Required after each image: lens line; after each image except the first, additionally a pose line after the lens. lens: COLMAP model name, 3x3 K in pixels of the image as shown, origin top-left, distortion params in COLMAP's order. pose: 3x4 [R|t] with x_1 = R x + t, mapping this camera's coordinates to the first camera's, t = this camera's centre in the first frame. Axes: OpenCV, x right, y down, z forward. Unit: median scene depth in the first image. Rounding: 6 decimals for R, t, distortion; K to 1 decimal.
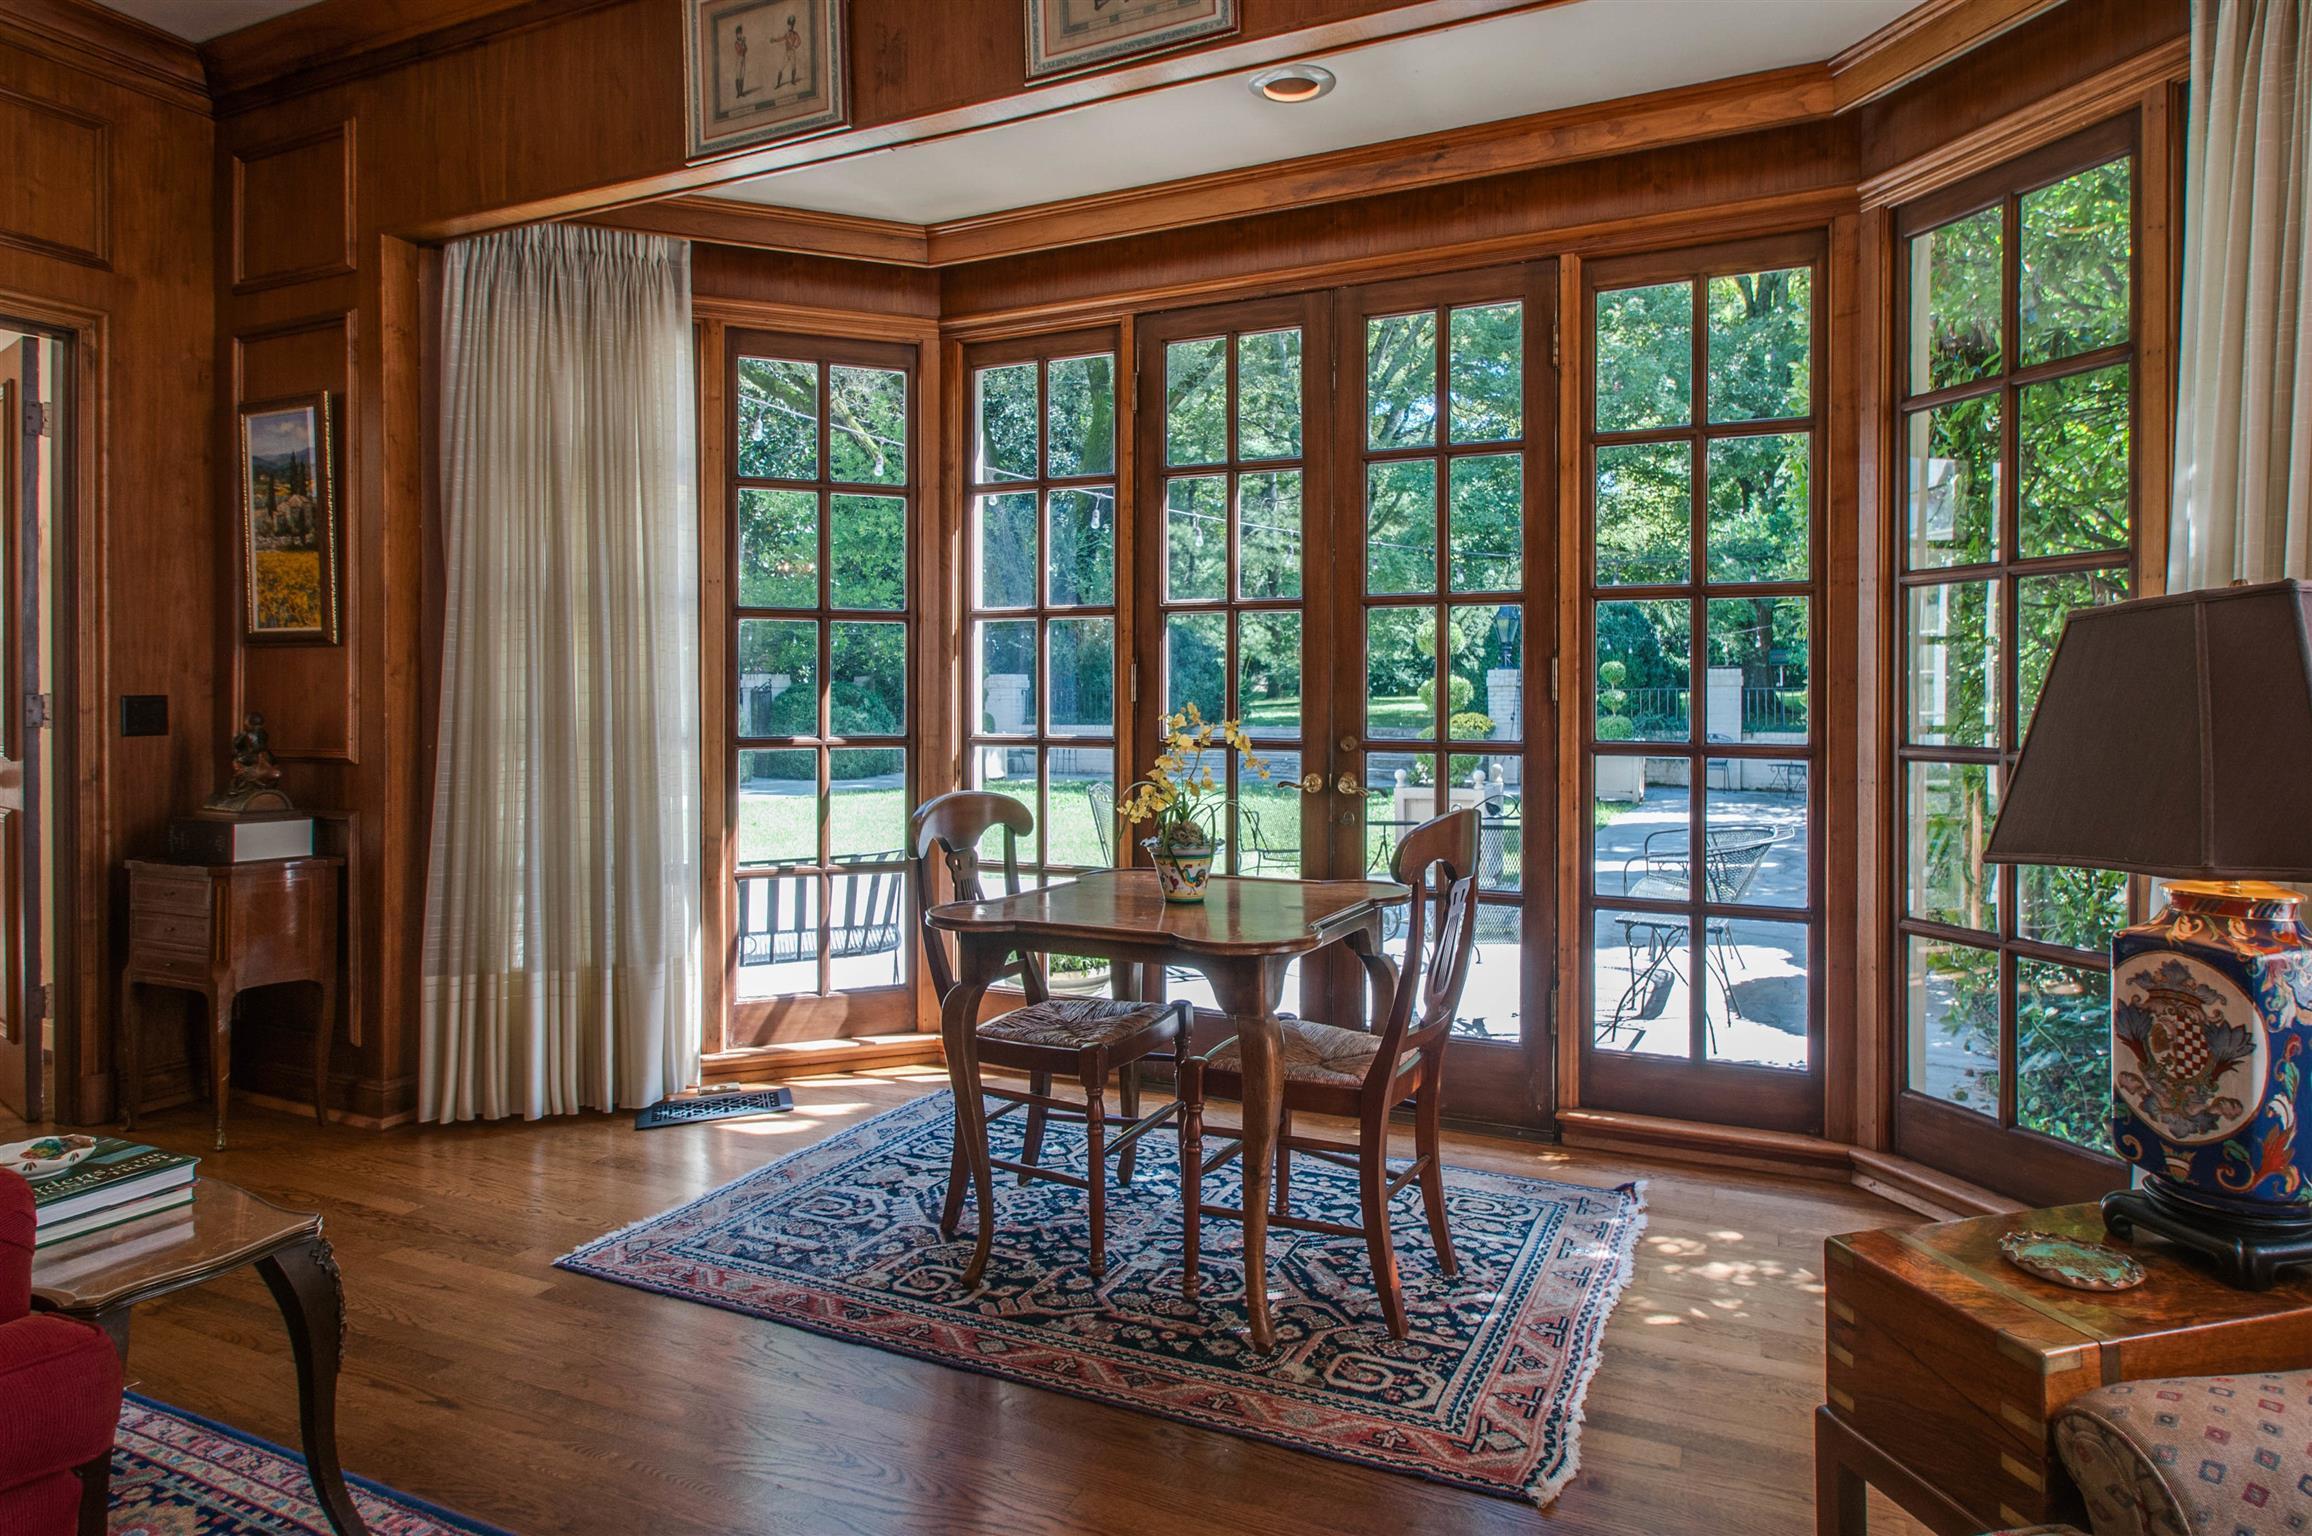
lens RADIAL K [[1451.4, 0, 1155.9], [0, 1451.4, 757.7], [0, 0, 1]] dist [0.002993, 0.000941]
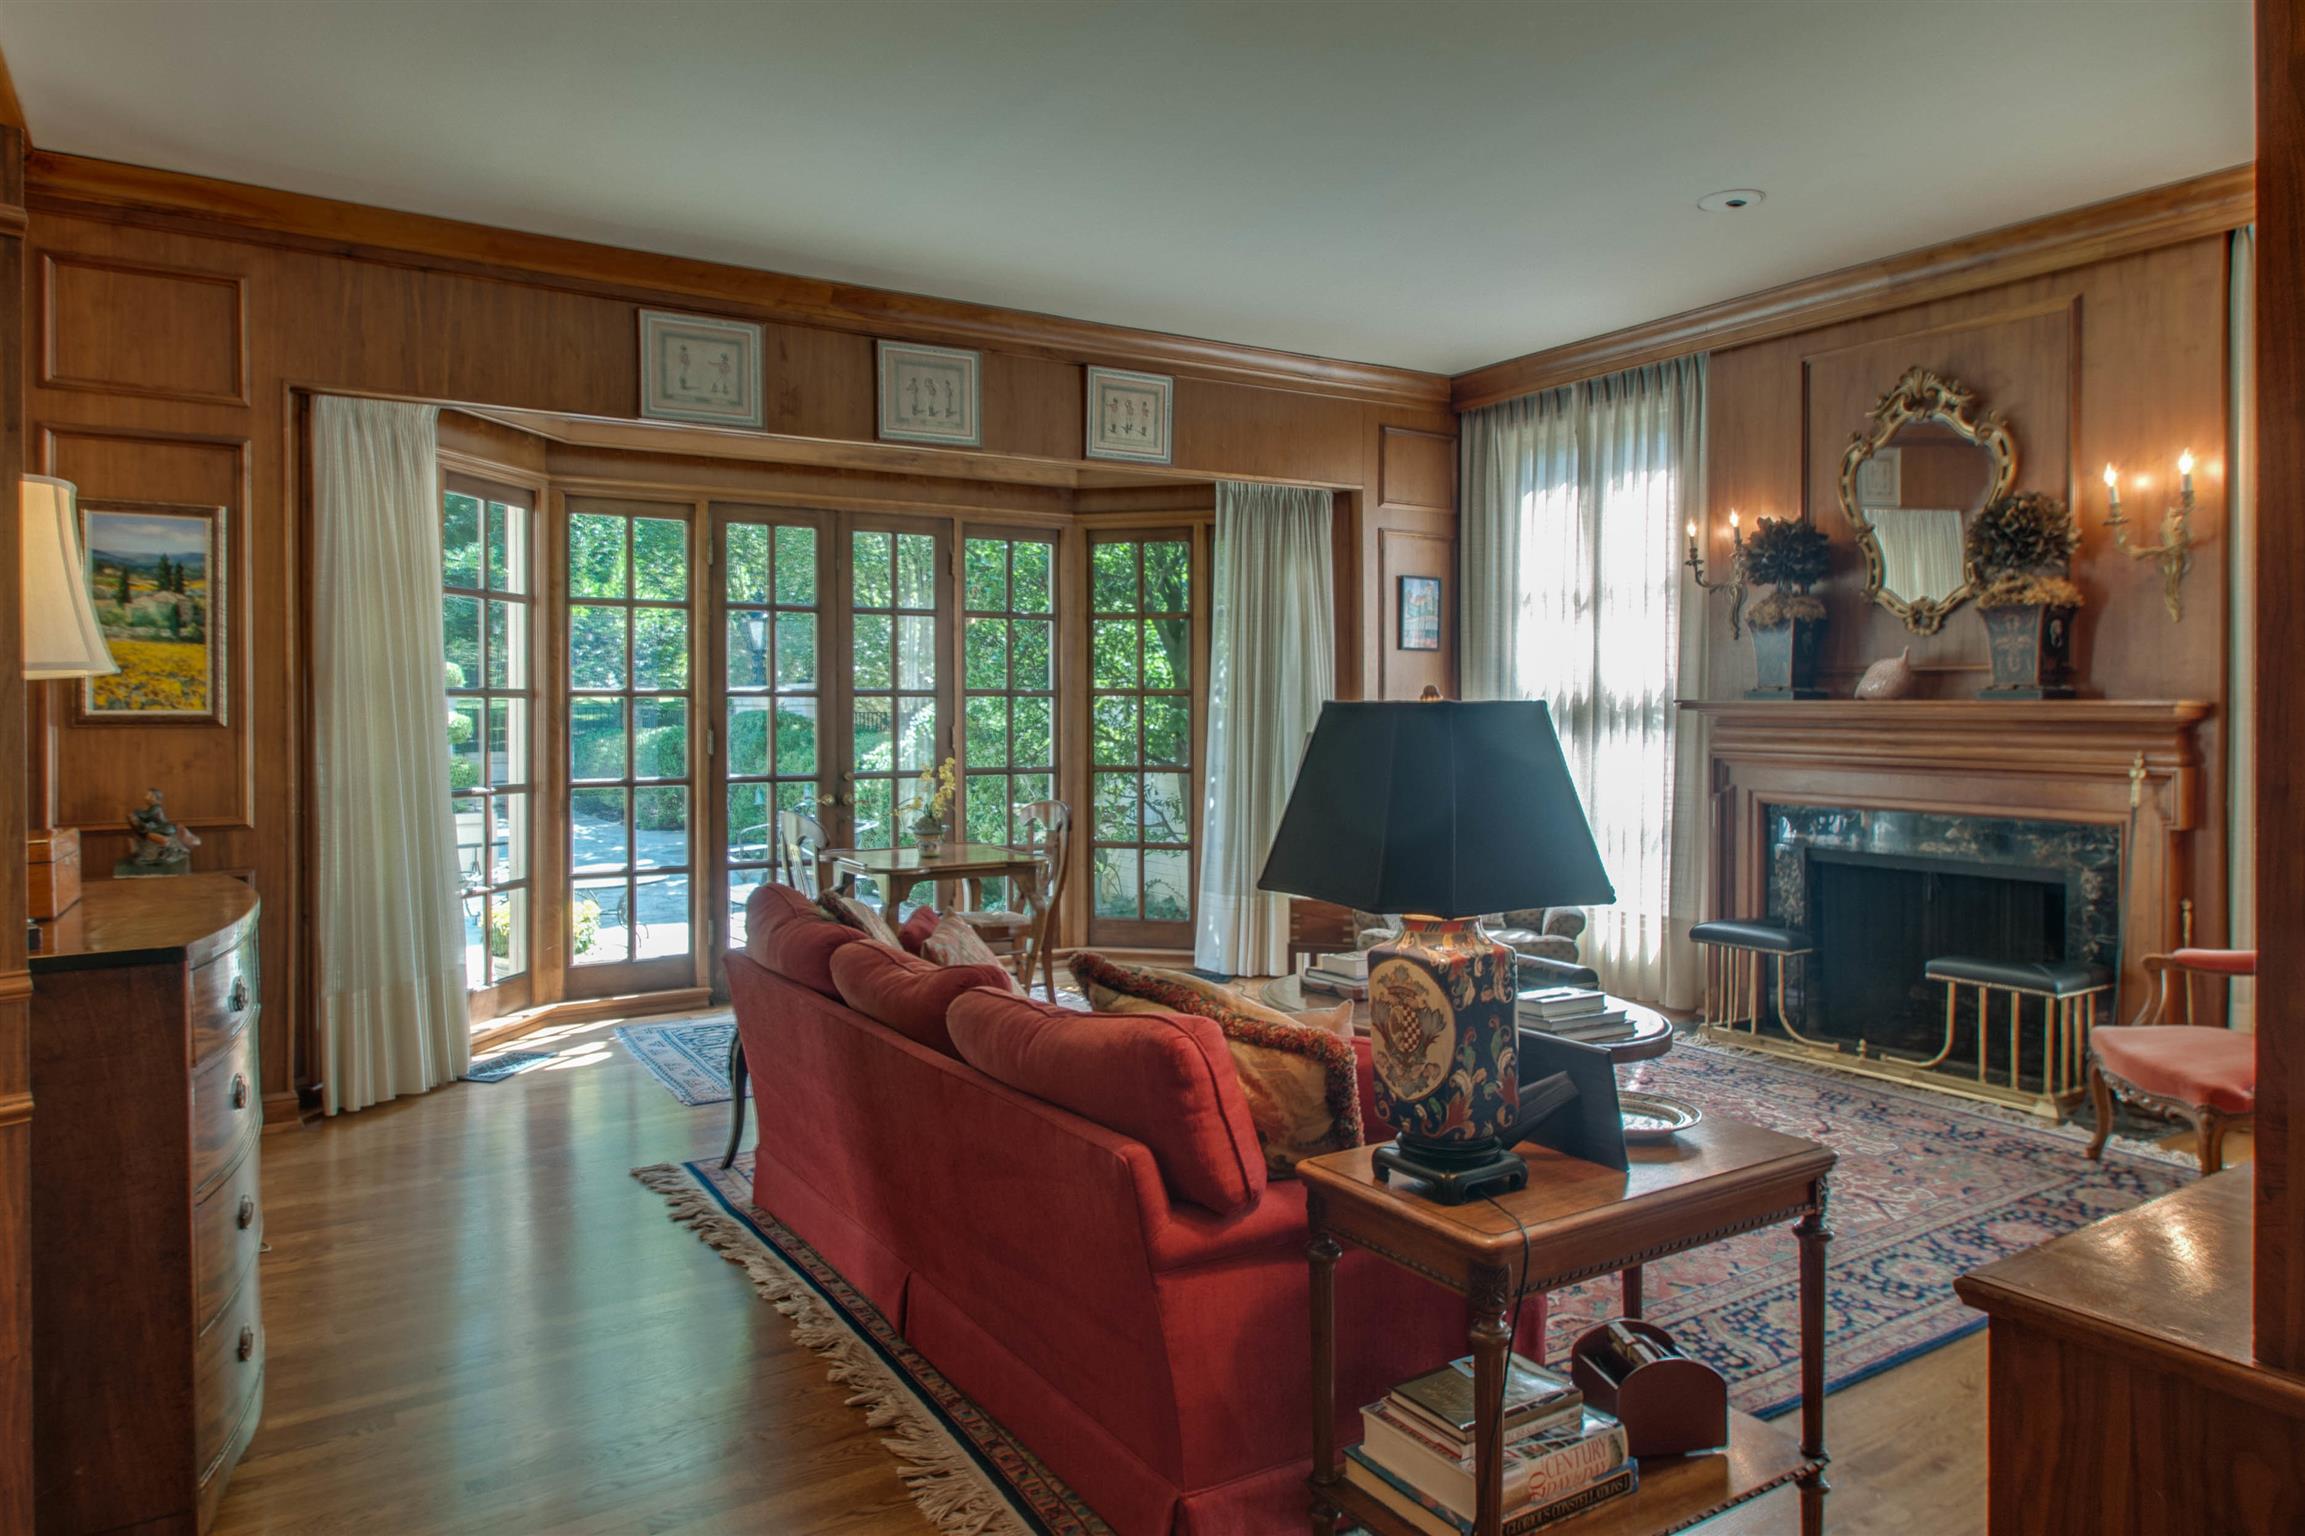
lens RADIAL K [[1447.0, 0, 1156.0], [0, 1447.0, 754.1], [0, 0, 1]] dist [0.002993, 0.000941]
pose [[0.524460, -0.030239, 0.850898, -1.154281], [0.020511, 0.999528, 0.022878, -0.067096], [-0.851188, 0.005454, 0.524832, -0.229410]]
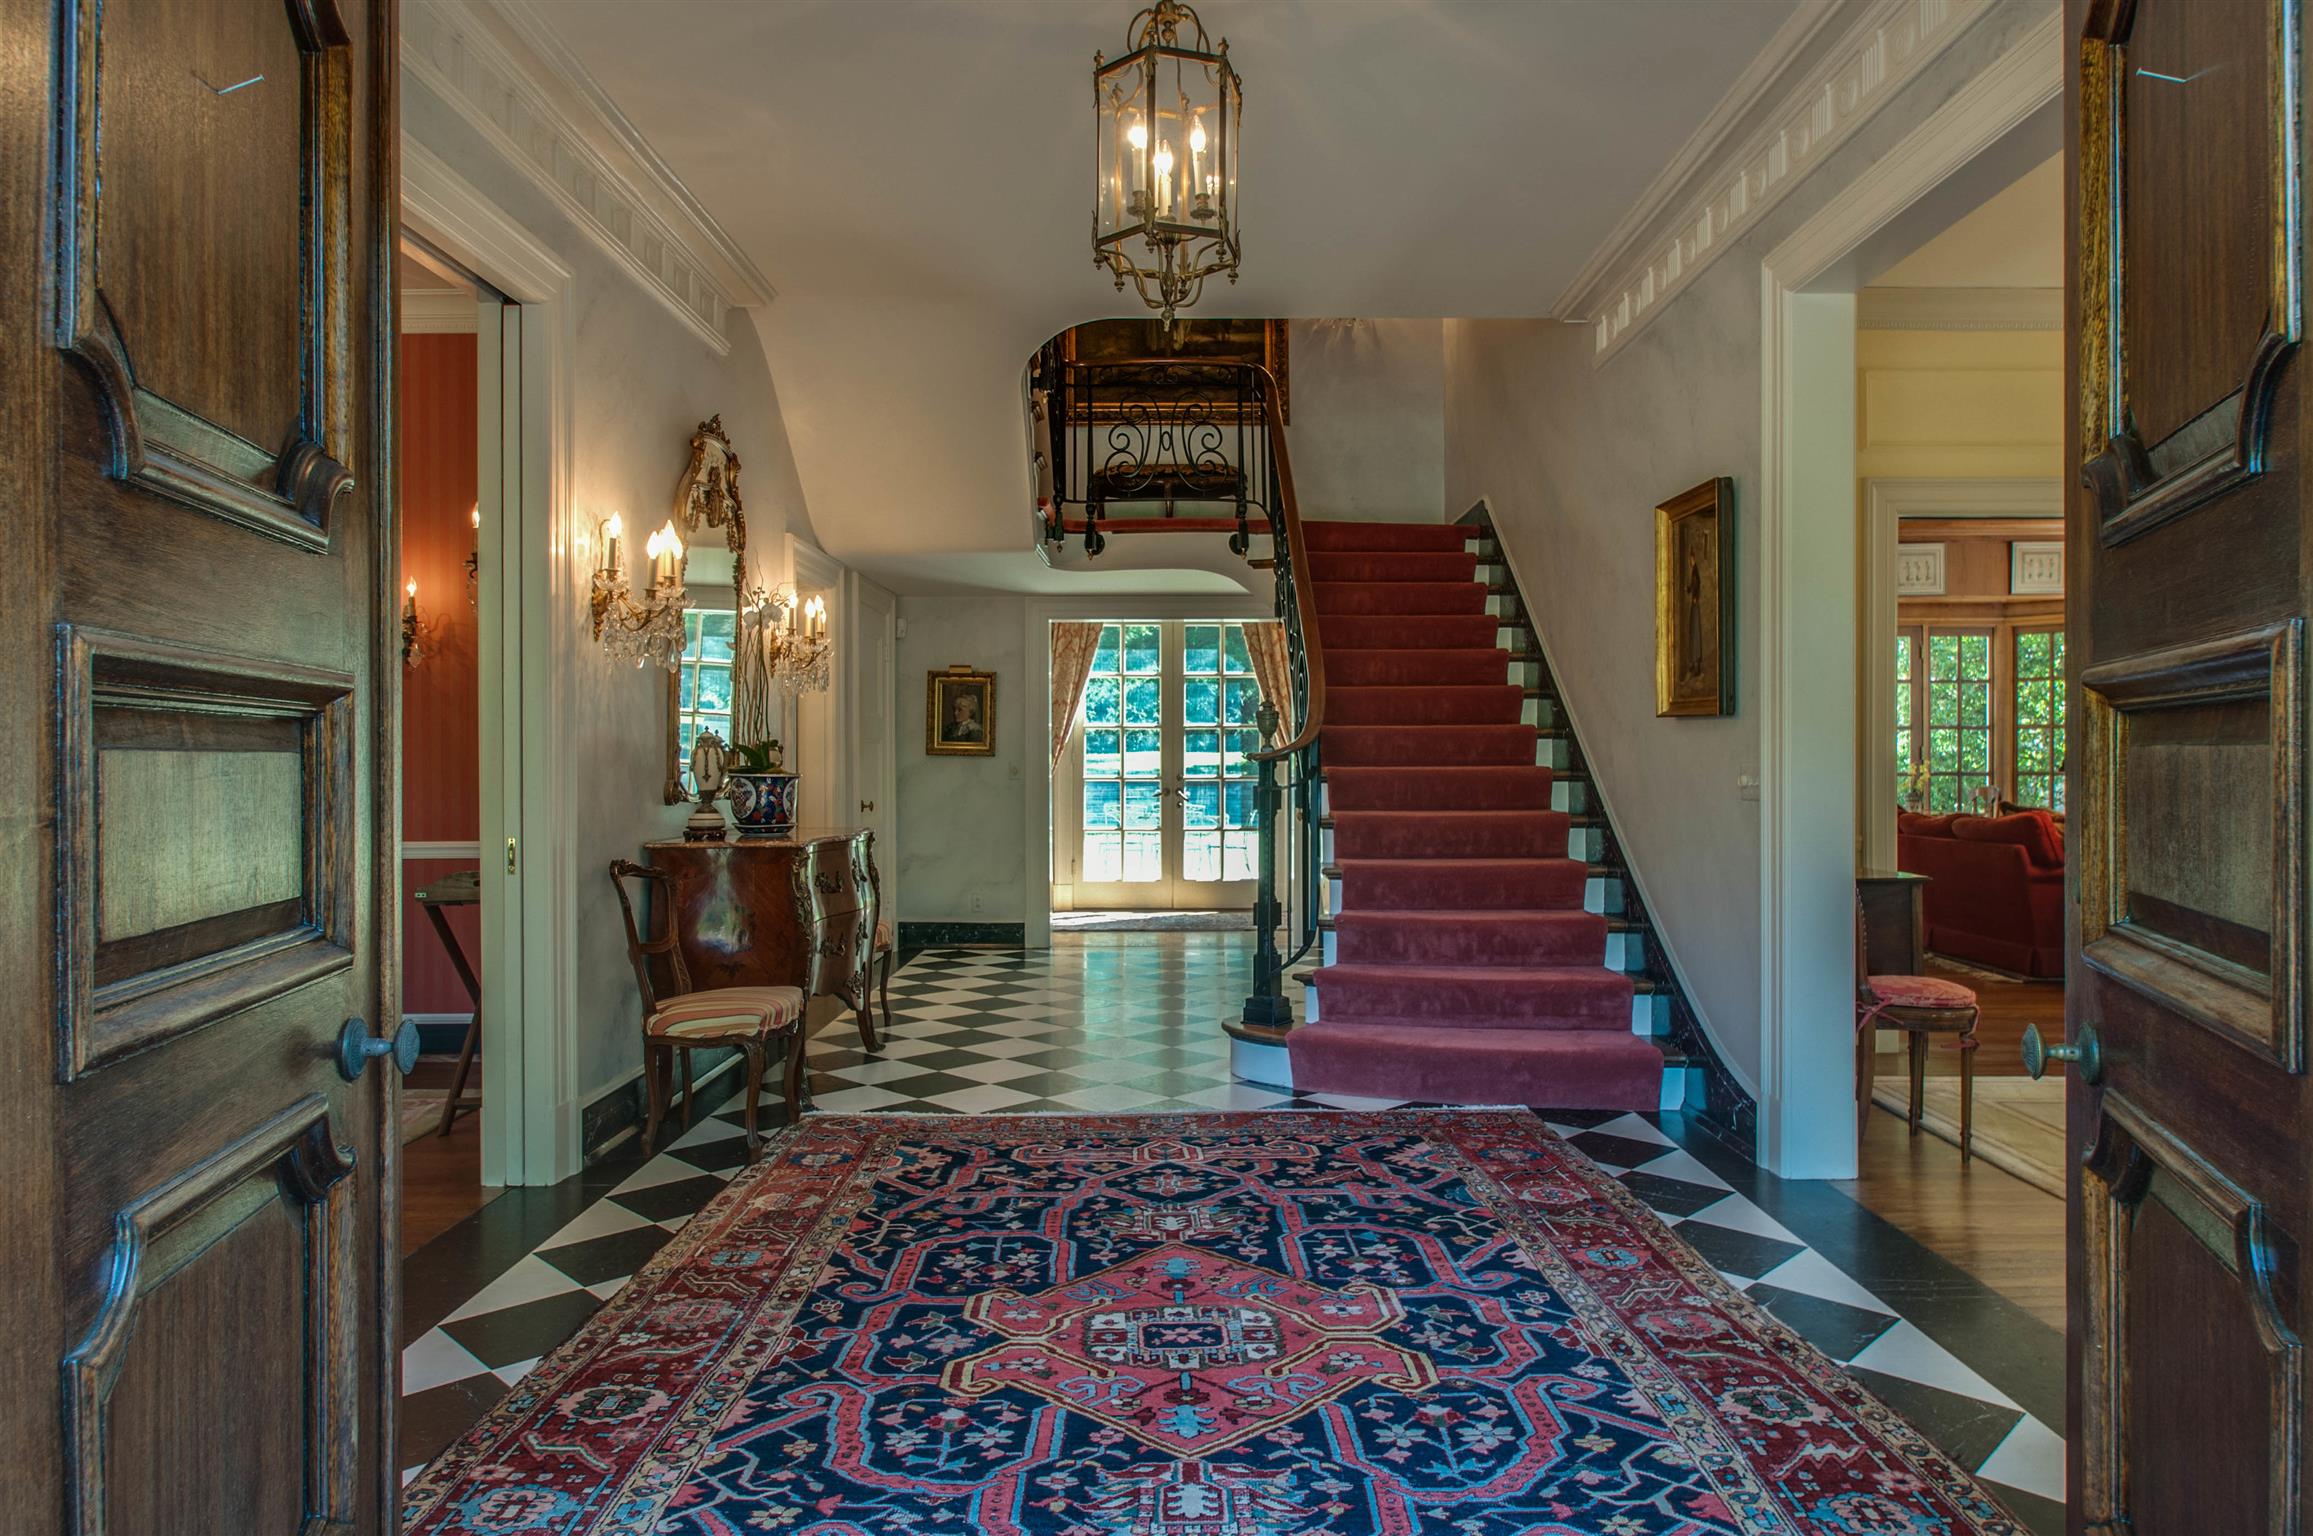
lens RADIAL K [[1452.1, 0, 1157.6], [0, 1452.1, 770.9], [0, 0, 1]] dist [0.002993, 0.000941]
pose [[0.907964, -0.008322, 0.418966, -2.477379], [0.014794, 0.999816, -0.012201, -0.004192], [-0.418788, 0.017276, 0.907920, -1.161122]]
